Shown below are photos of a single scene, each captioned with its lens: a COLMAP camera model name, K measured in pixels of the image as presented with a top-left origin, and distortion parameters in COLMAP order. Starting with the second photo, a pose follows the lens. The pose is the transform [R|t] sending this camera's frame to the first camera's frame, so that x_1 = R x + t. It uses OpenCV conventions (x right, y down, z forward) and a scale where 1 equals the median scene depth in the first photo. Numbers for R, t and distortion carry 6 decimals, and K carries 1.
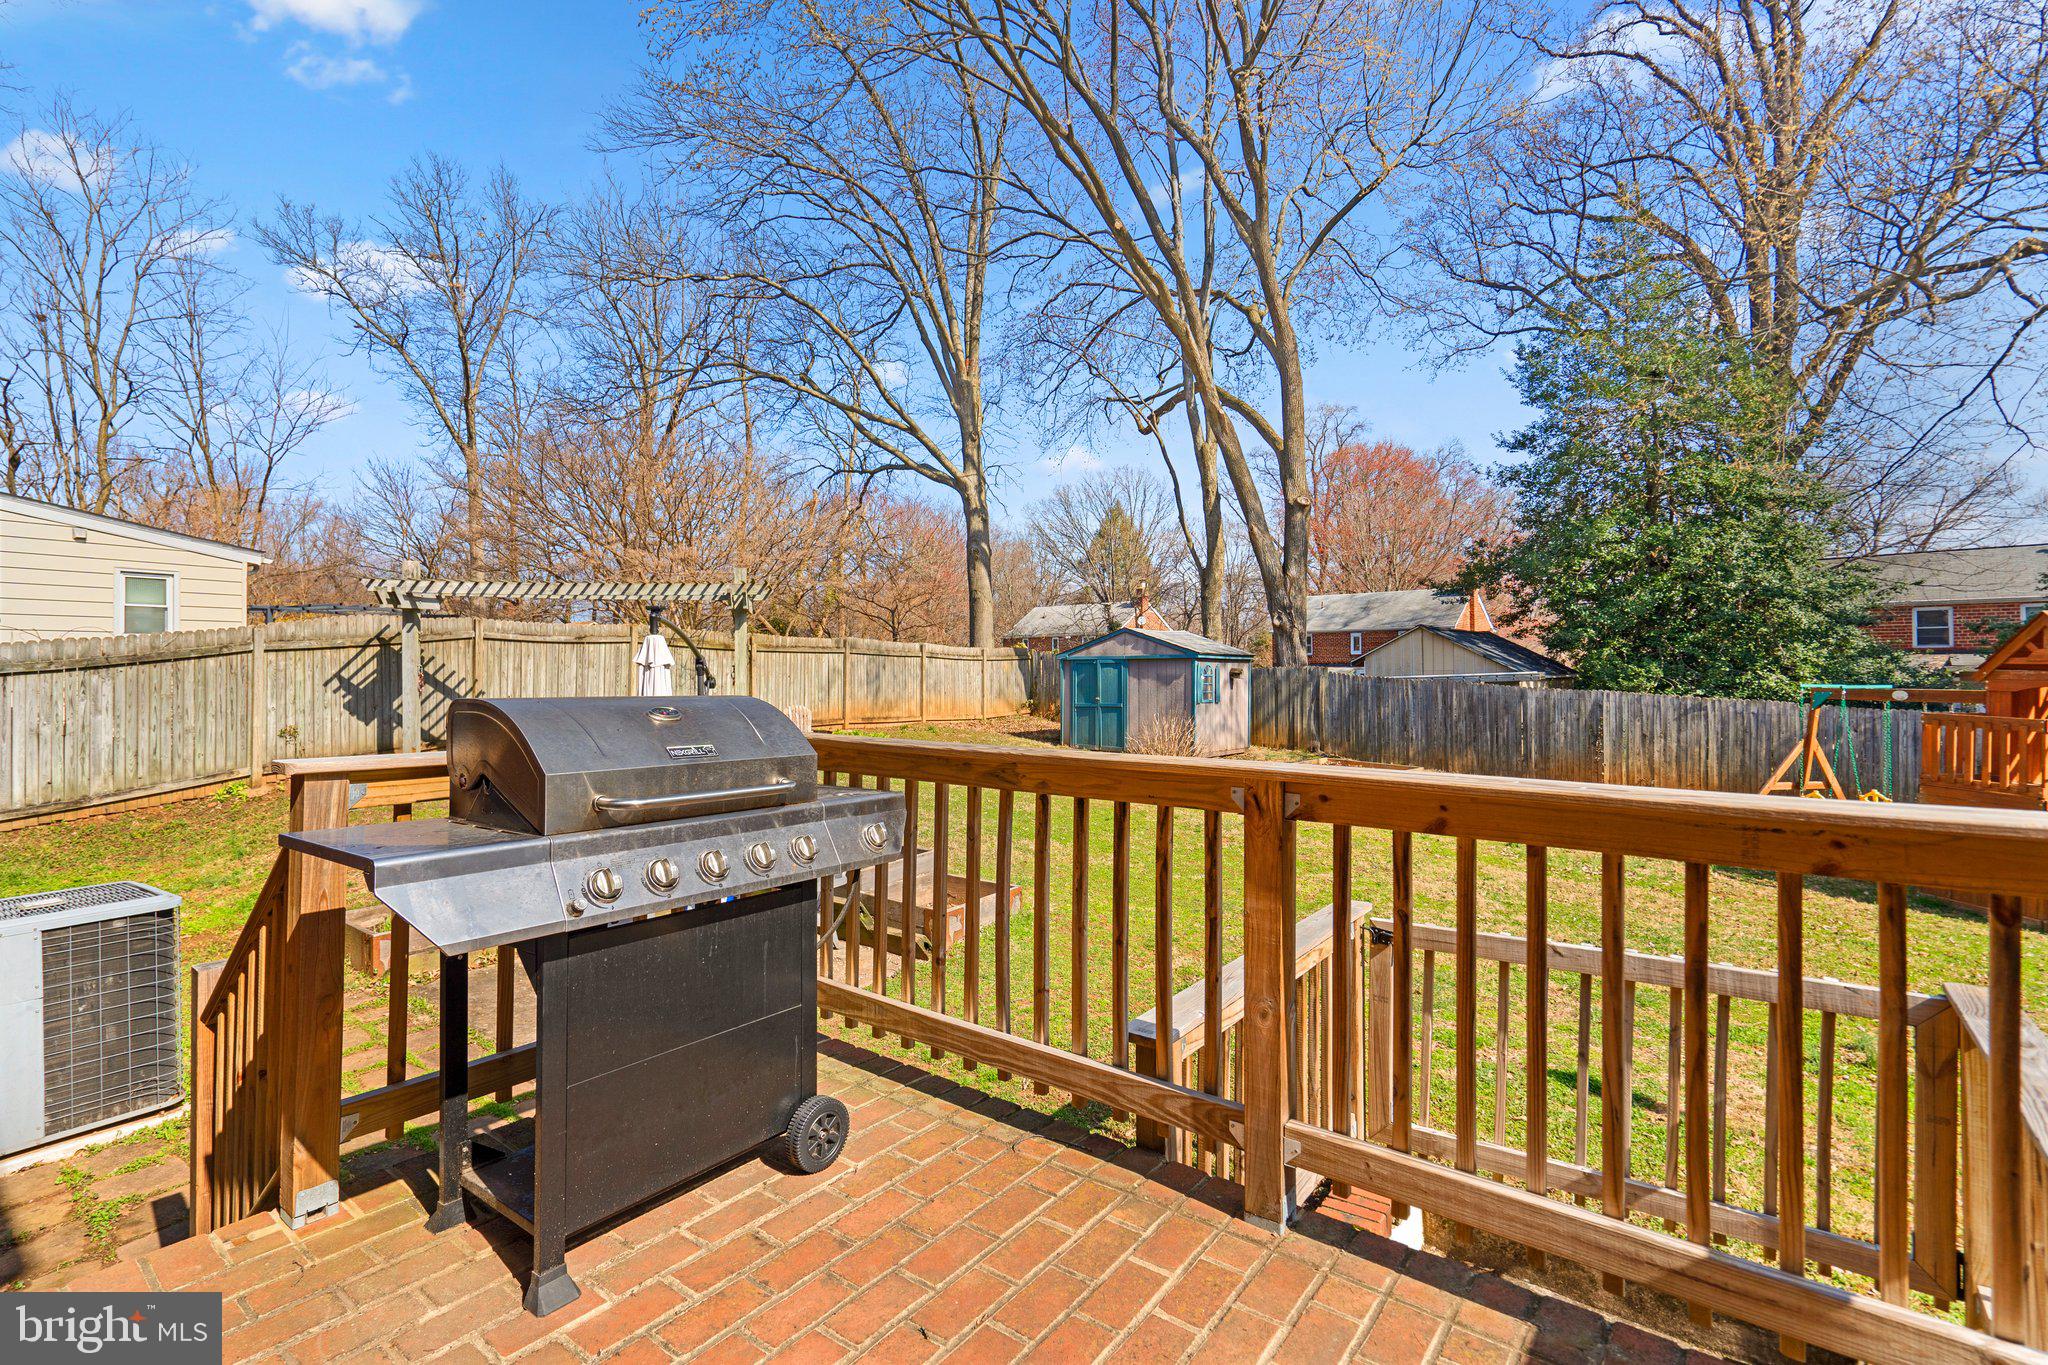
lens RADIAL K [[967.2, 0, 1018.6], [0, 967.2, 665.5], [0, 0, 1]] dist [-0.004793, 0.000455]
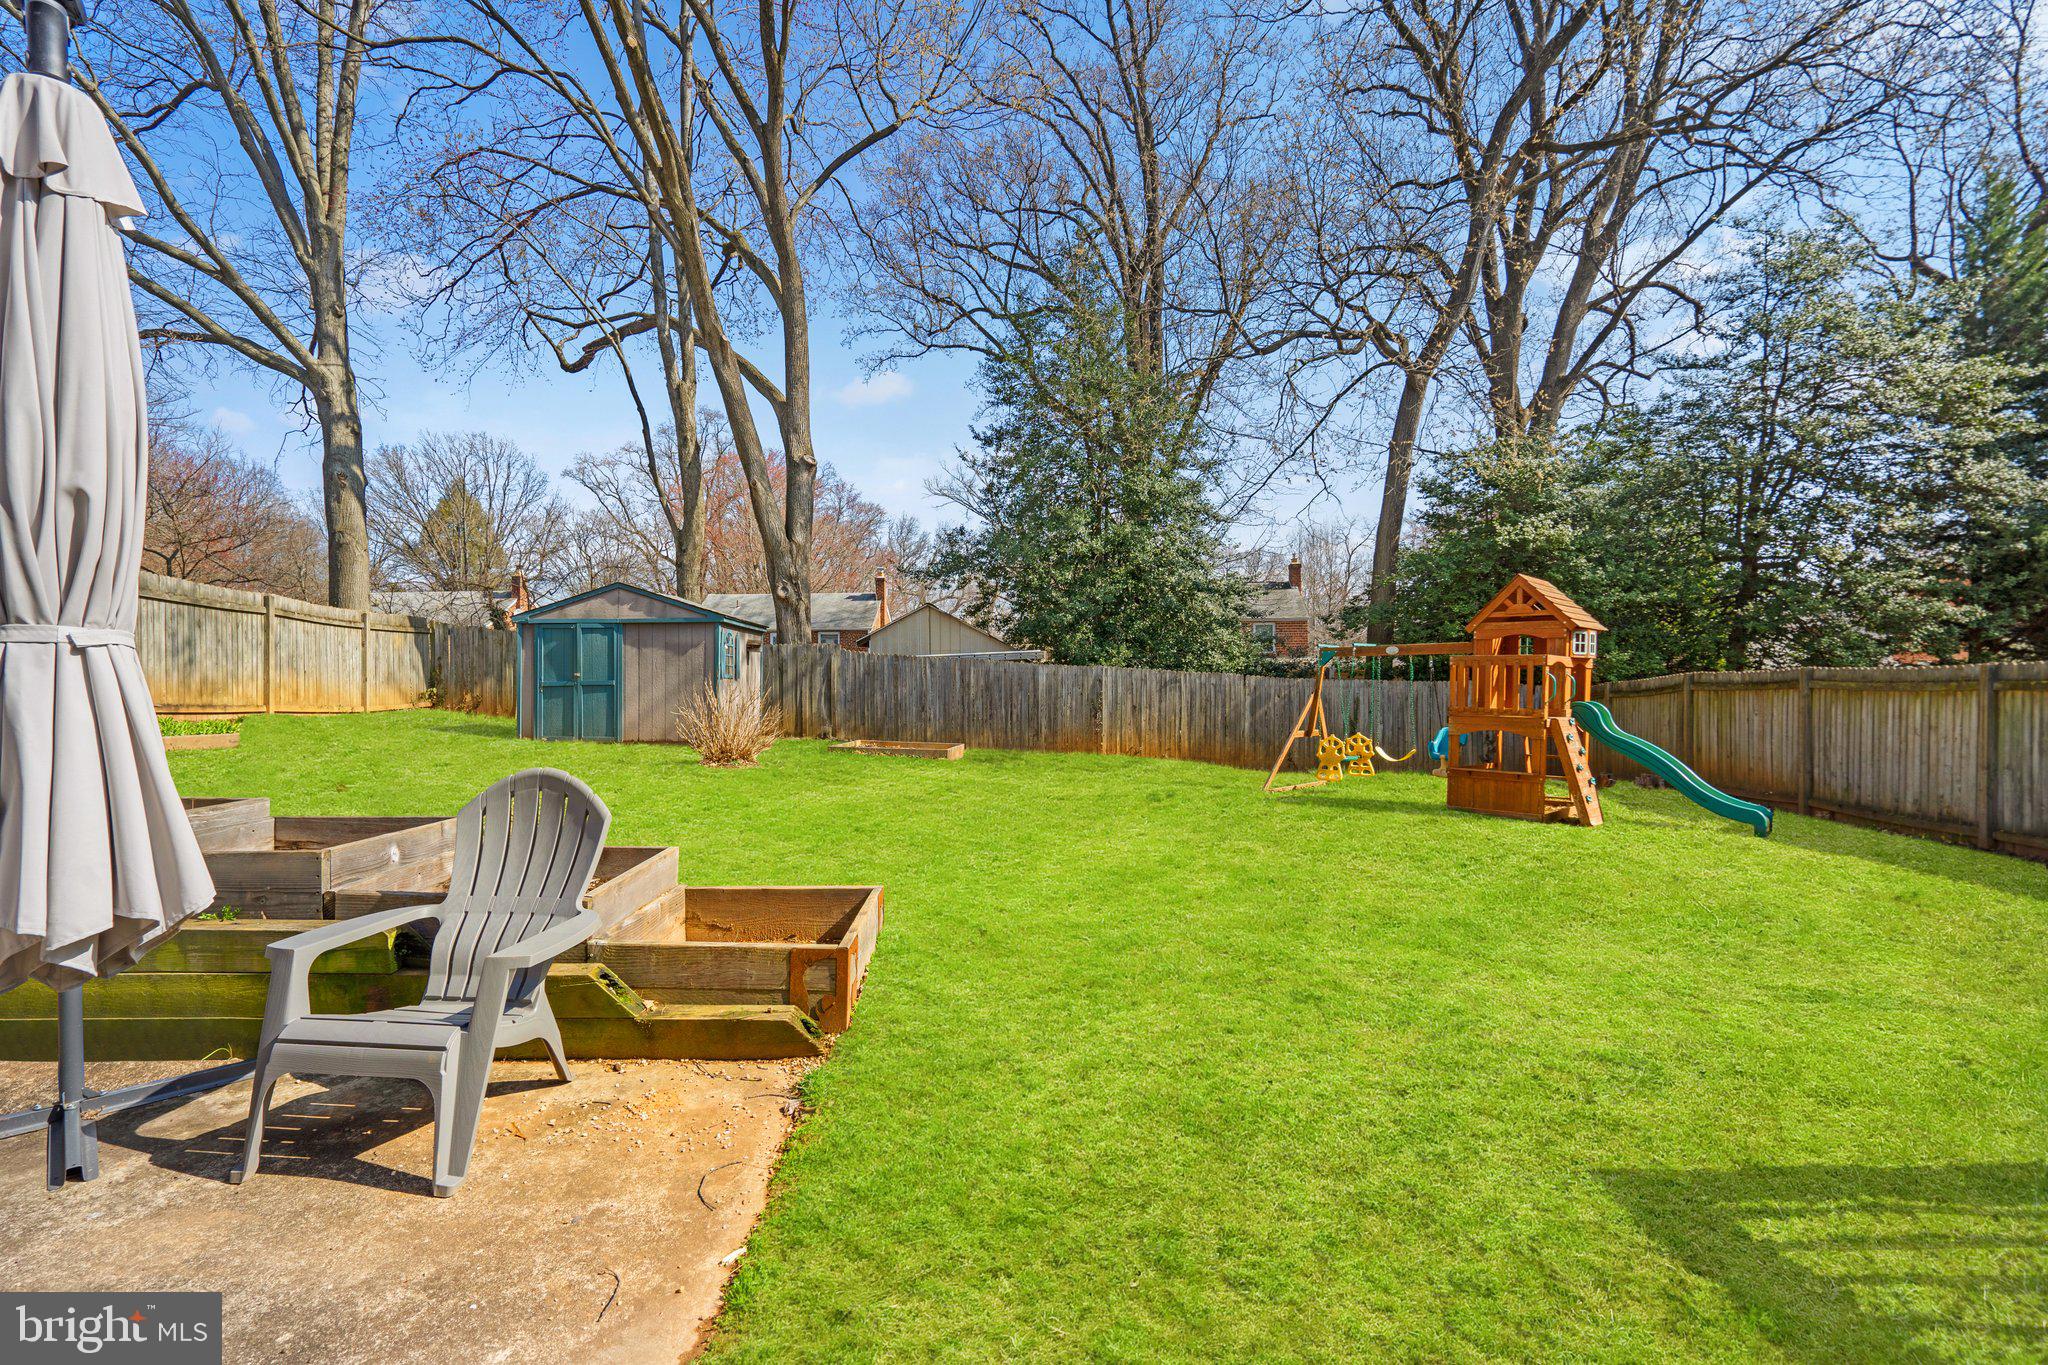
lens RADIAL K [[955.4, 0, 1024.3], [0, 955.4, 694.9], [0, 0, 1]] dist [-0.002160, 0.001175]
pose [[0.786679, -0.003849, 0.617351, -0.096994], [-0.001601, 0.999964, 0.008275, 0.039924], [-0.617361, -0.007499, 0.786645, 0.176415]]
